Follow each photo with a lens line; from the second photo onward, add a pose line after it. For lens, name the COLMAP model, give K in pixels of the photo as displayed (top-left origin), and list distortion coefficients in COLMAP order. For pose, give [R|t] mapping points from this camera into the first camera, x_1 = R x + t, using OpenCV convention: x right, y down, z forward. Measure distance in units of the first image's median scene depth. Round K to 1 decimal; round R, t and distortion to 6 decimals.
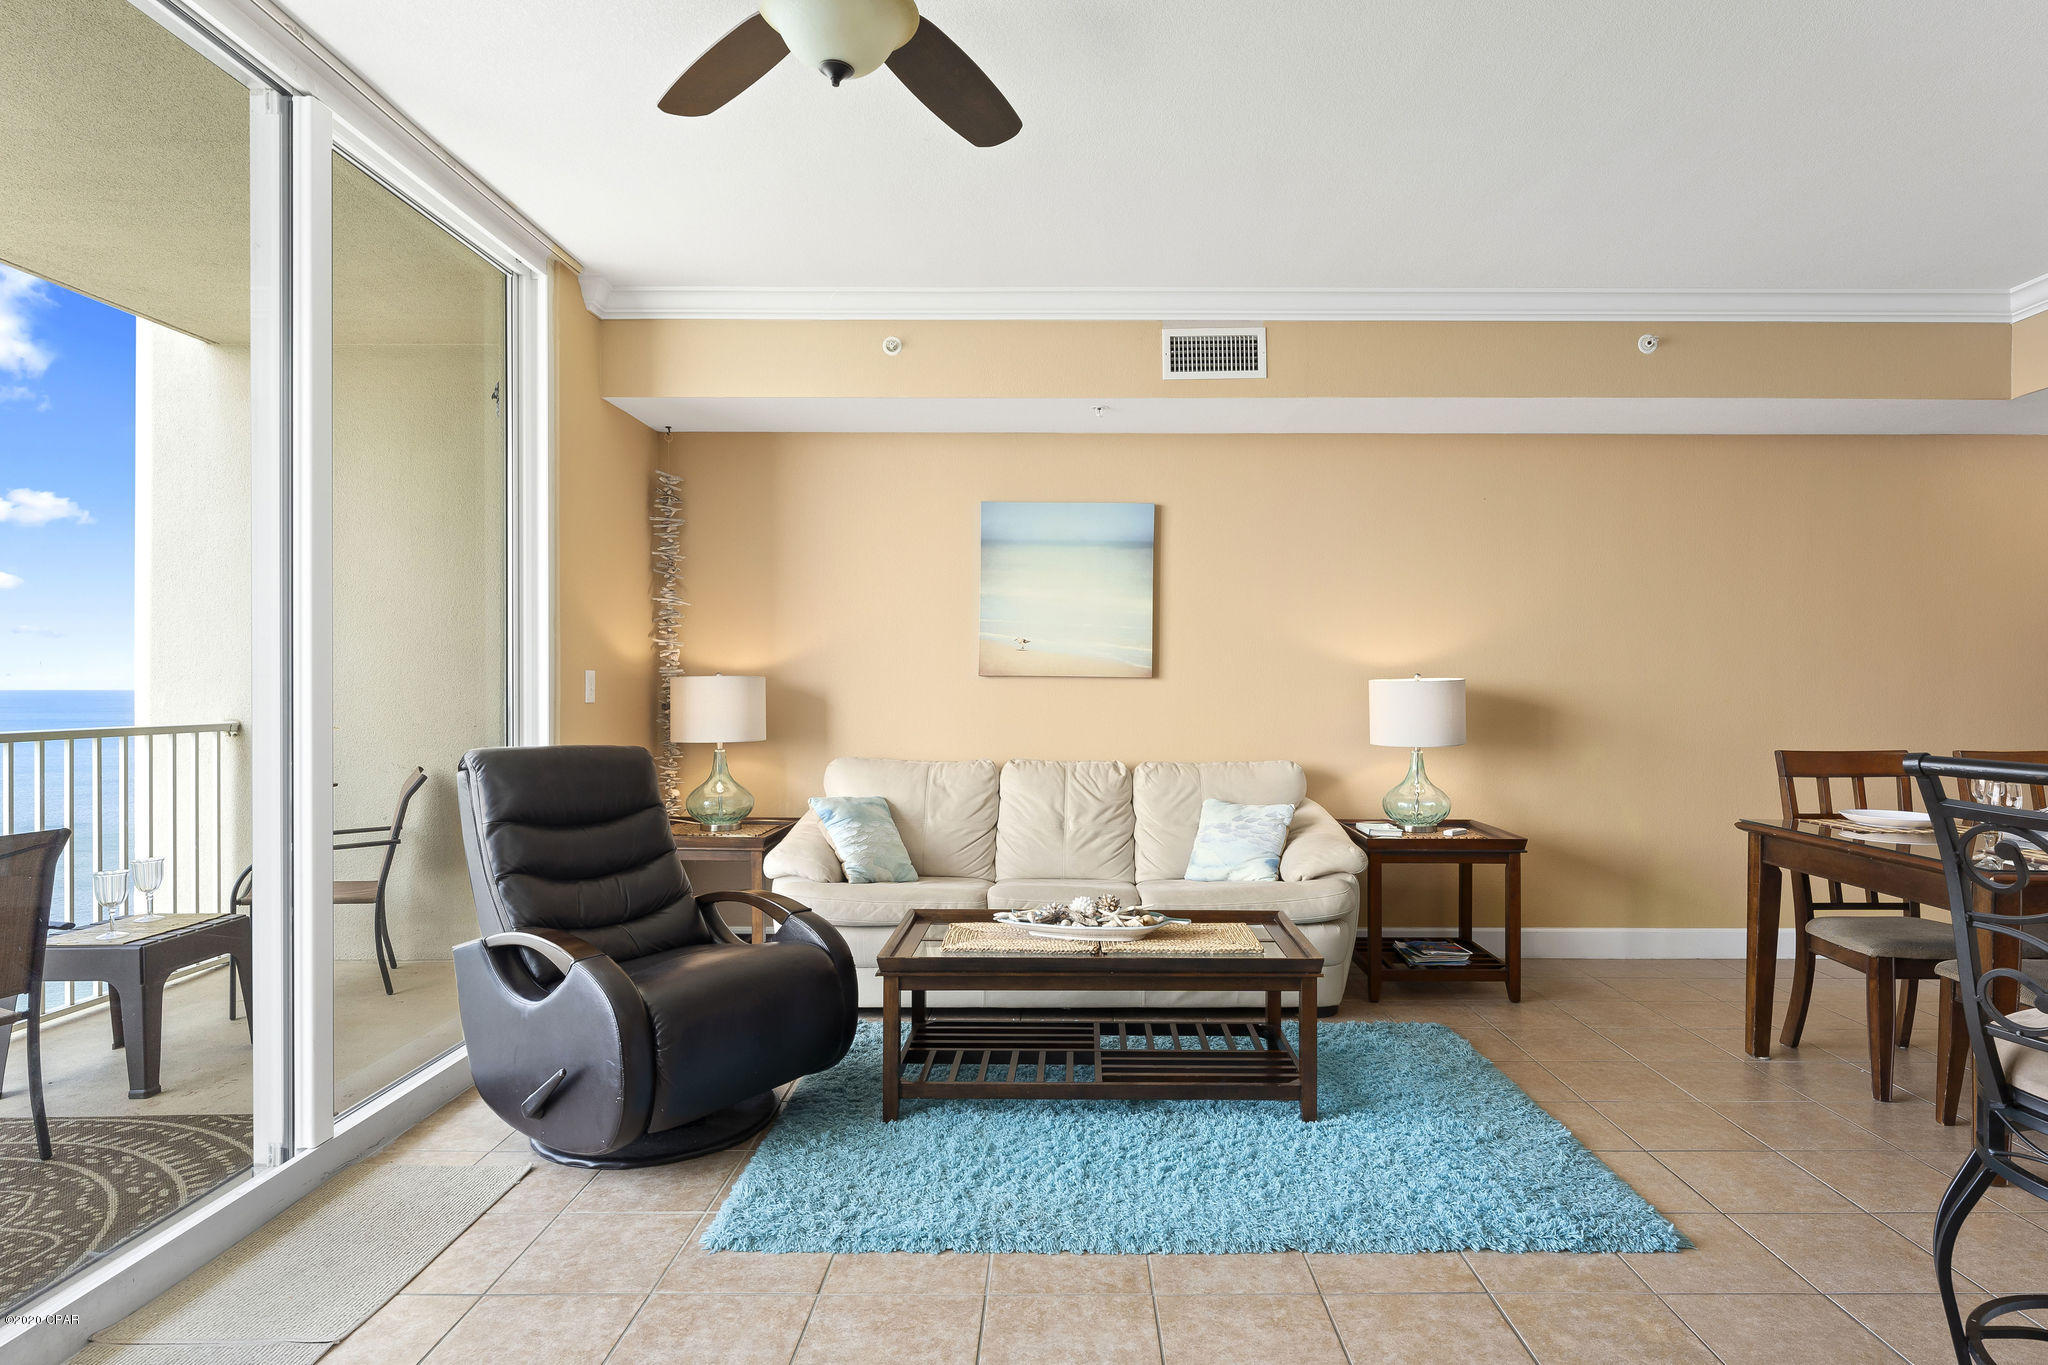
lens RADIAL K [[1107.6, 0, 1074.4], [0, 1107.6, 684.8], [0, 0, 1]] dist [0.015110, 0.000104]
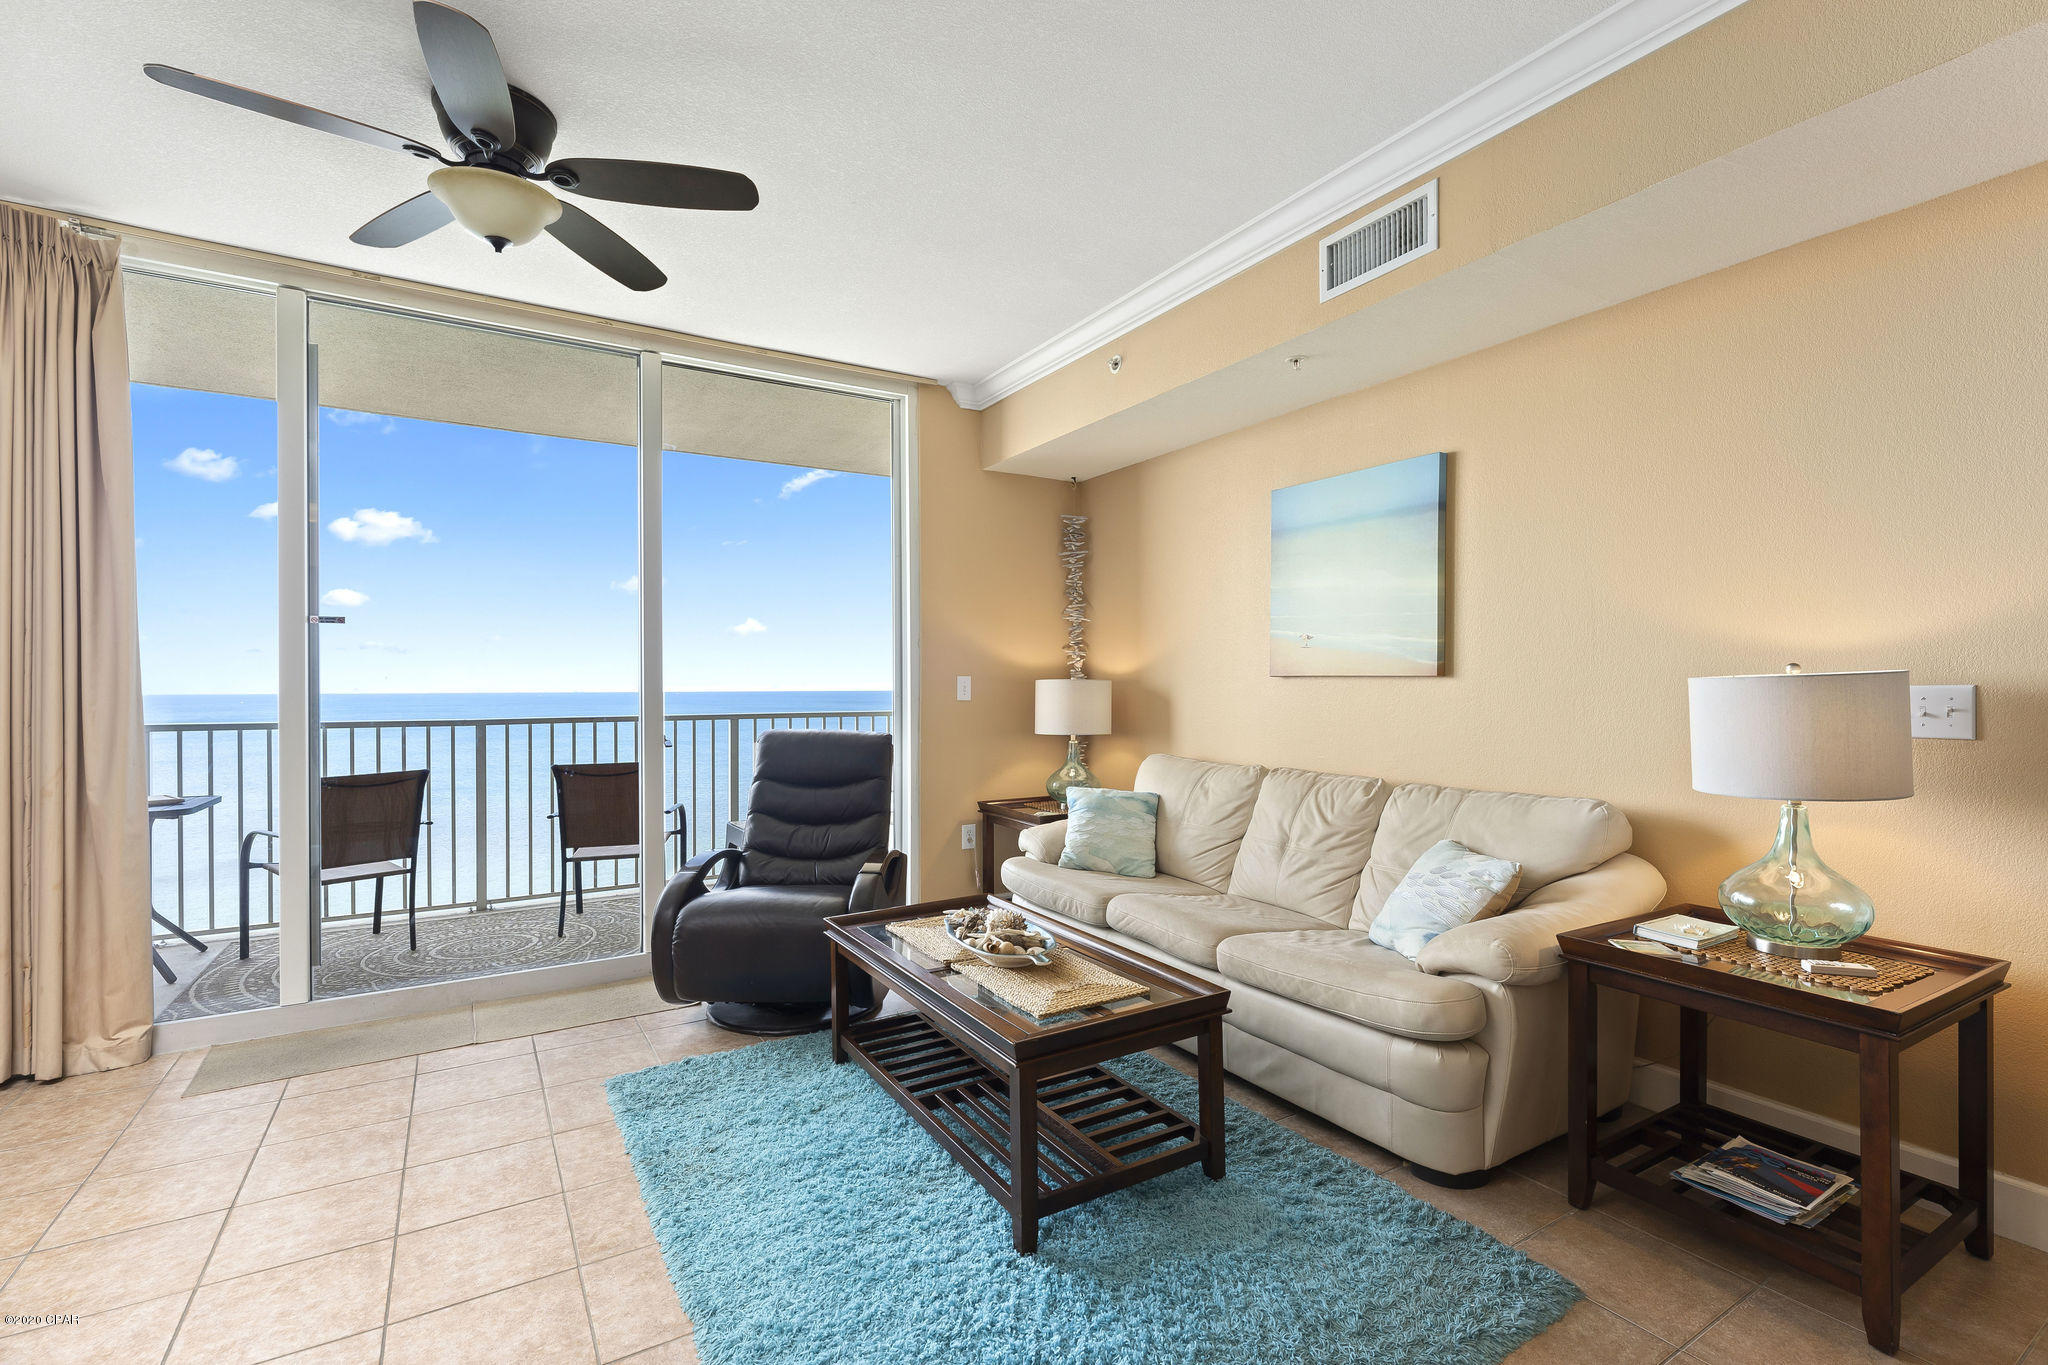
lens RADIAL K [[919.4, 0, 1027.7], [0, 919.4, 689.5], [0, 0, 1]] dist [0.001203, -0.000636]
pose [[0.518348, -0.000325, -0.855170, 0.511009], [0.003193, 0.999994, 0.001556, 0.001058], [0.855164, -0.003537, 0.518346, 0.451058]]
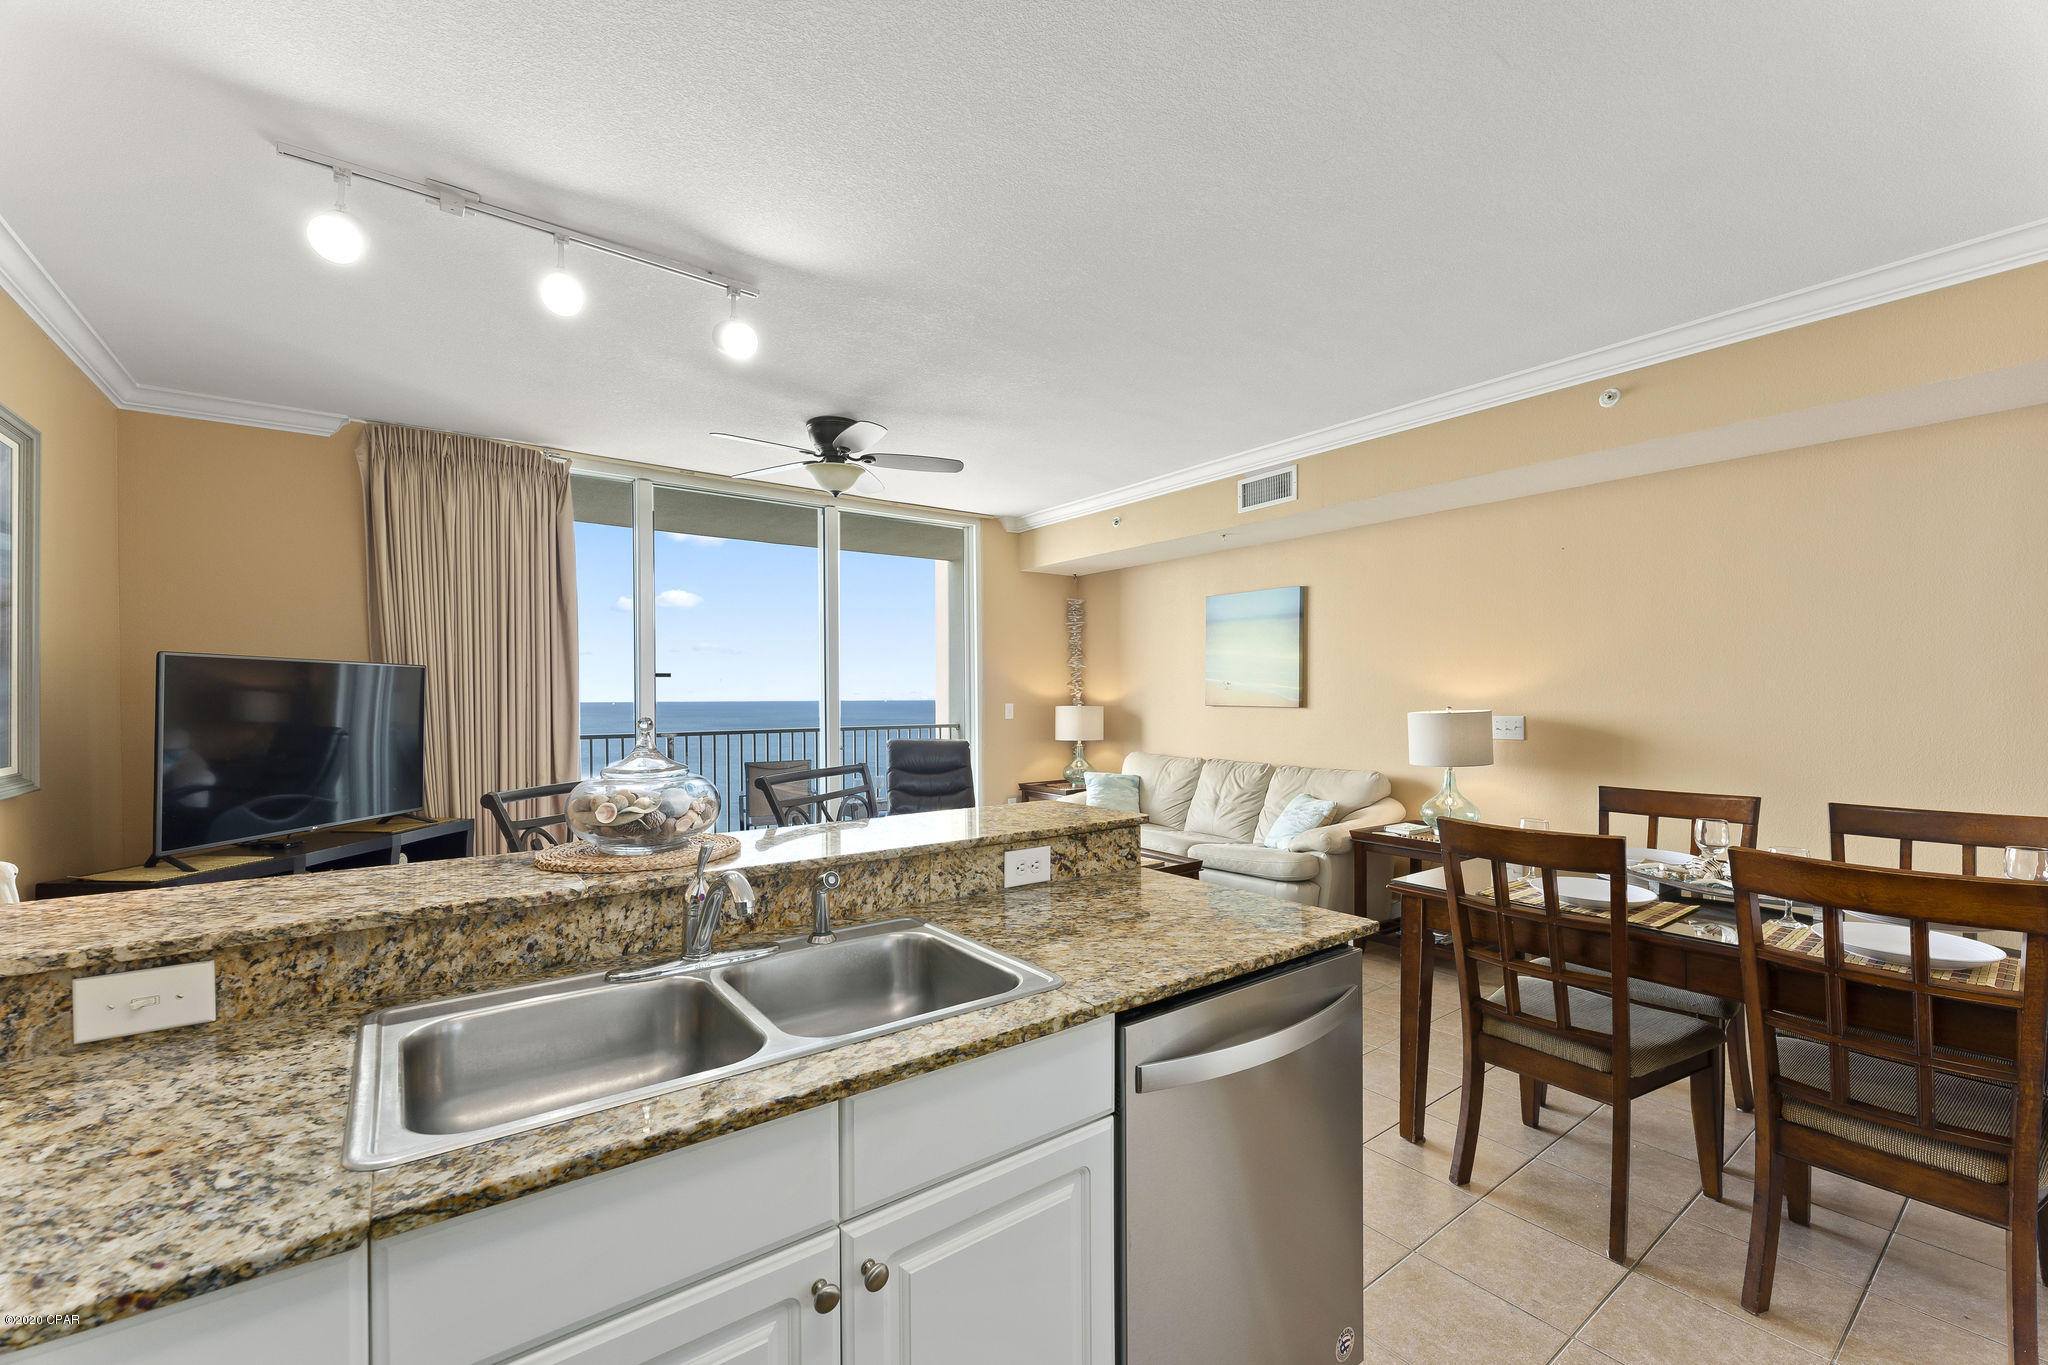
lens RADIAL K [[838.0, 0, 1025.3], [0, 838.0, 699.7], [0, 0, 1]] dist [-0.001427, -0.000641]
pose [[0.594894, -0.000793, -0.803804, 0.789512], [0.005028, 0.999984, 0.002735, -0.022787], [0.803788, -0.005669, 0.594889, 0.074163]]
